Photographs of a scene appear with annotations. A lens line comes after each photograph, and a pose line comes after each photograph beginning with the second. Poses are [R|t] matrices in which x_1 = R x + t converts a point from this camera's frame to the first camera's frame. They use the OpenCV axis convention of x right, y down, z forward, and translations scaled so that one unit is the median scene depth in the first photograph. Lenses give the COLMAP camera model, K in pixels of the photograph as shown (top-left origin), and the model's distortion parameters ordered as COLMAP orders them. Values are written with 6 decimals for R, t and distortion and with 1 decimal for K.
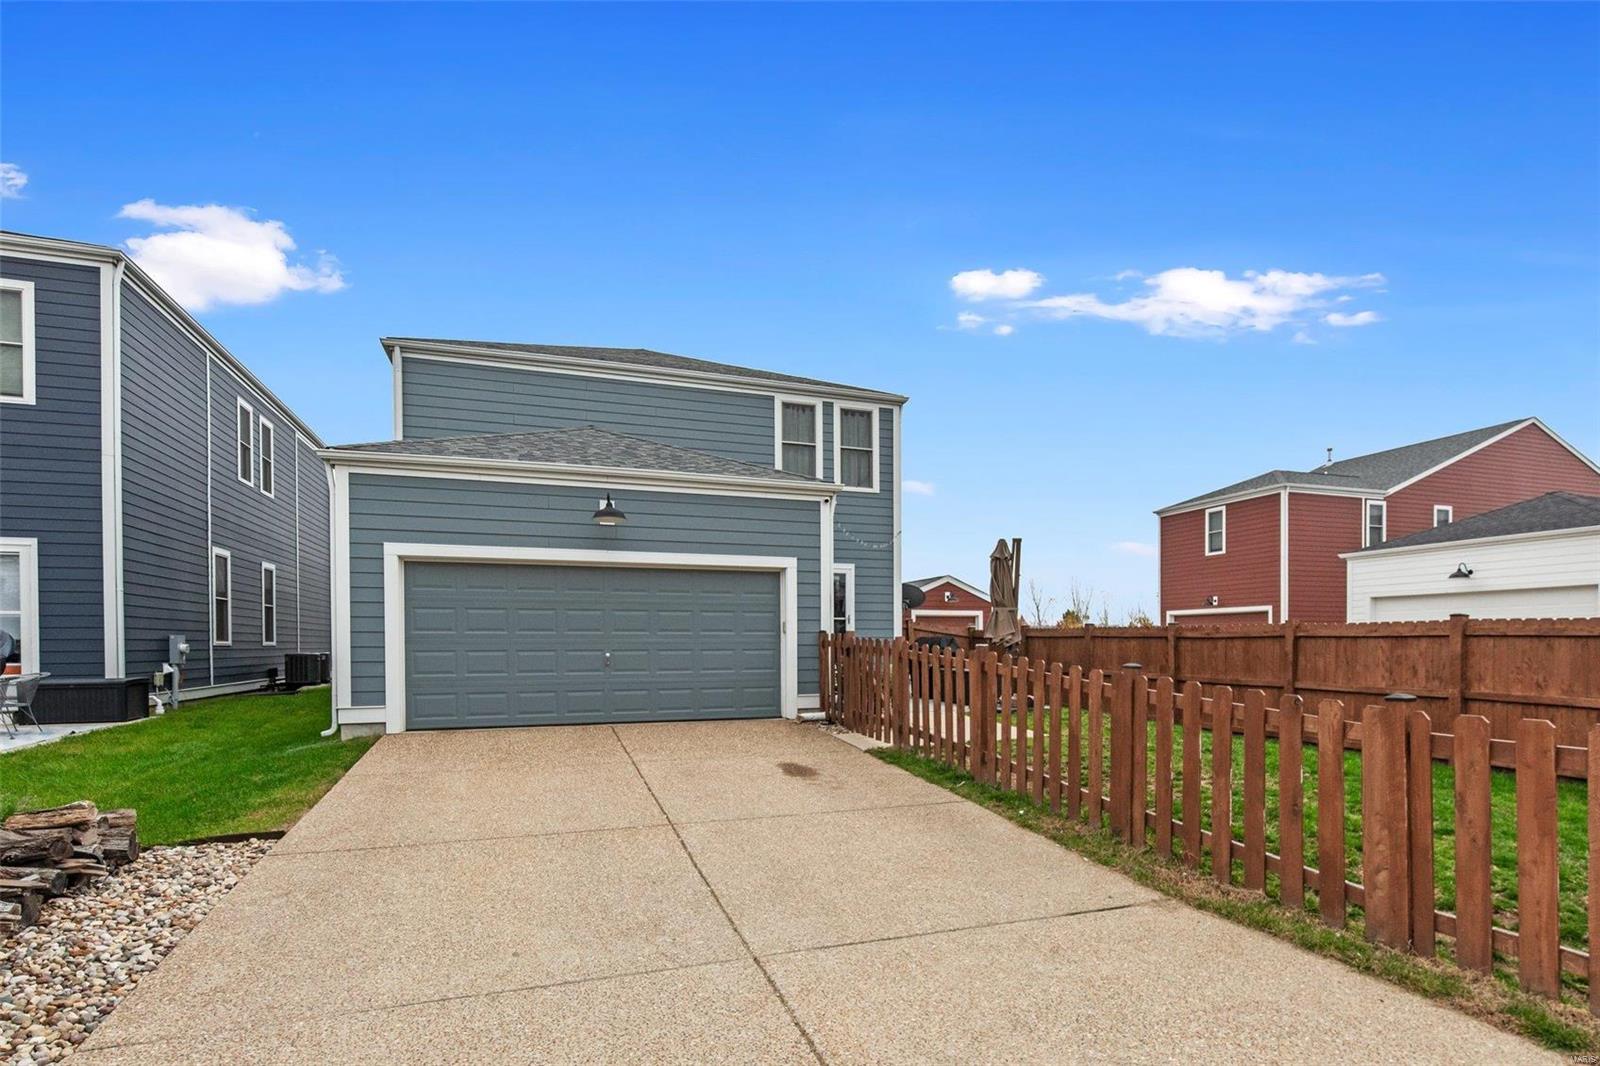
lens RADIAL K [[814.3, 0, 822.1], [0, 814.3, 648.2], [0, 0, 1]] dist [-0.003092, -0.000064]
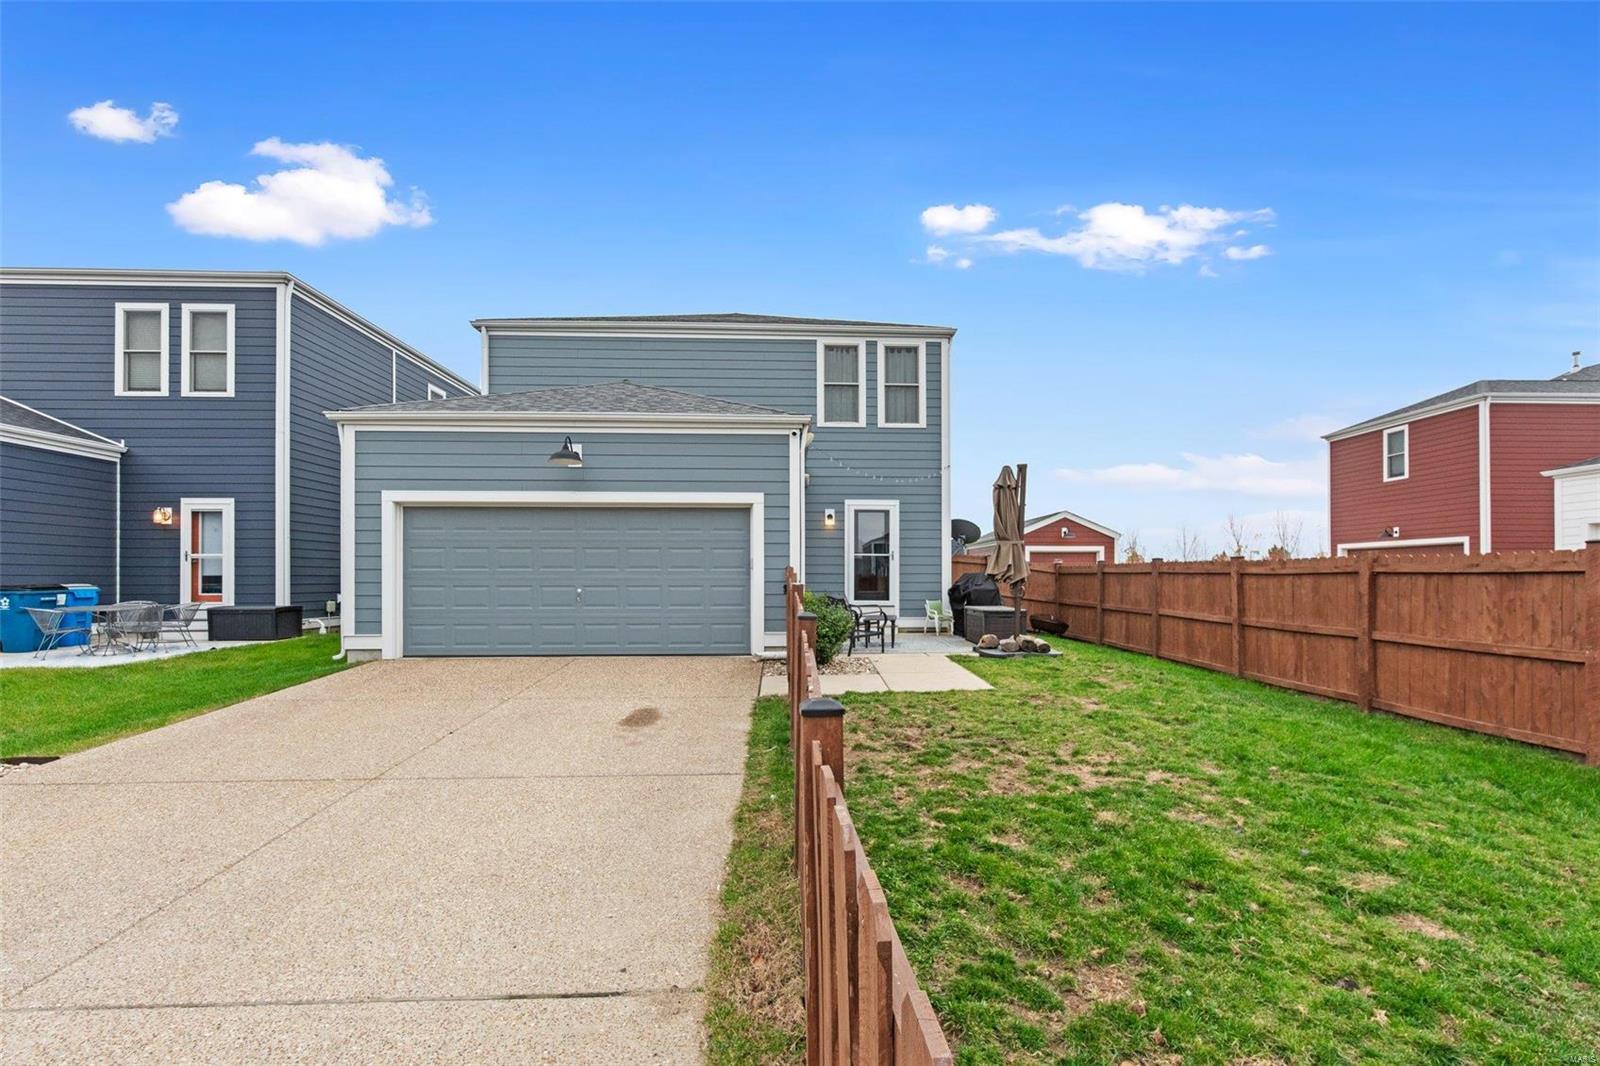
lens RADIAL K [[701.5, 0, 819.7], [0, 701.5, 572.2], [0, 0, 1]] dist [-0.001850, 0.000190]
pose [[0.954437, -0.000573, -0.298412, 0.256352], [-0.003635, 0.999902, -0.013547, -0.003636], [0.298391, 0.014015, 0.954341, 0.190794]]
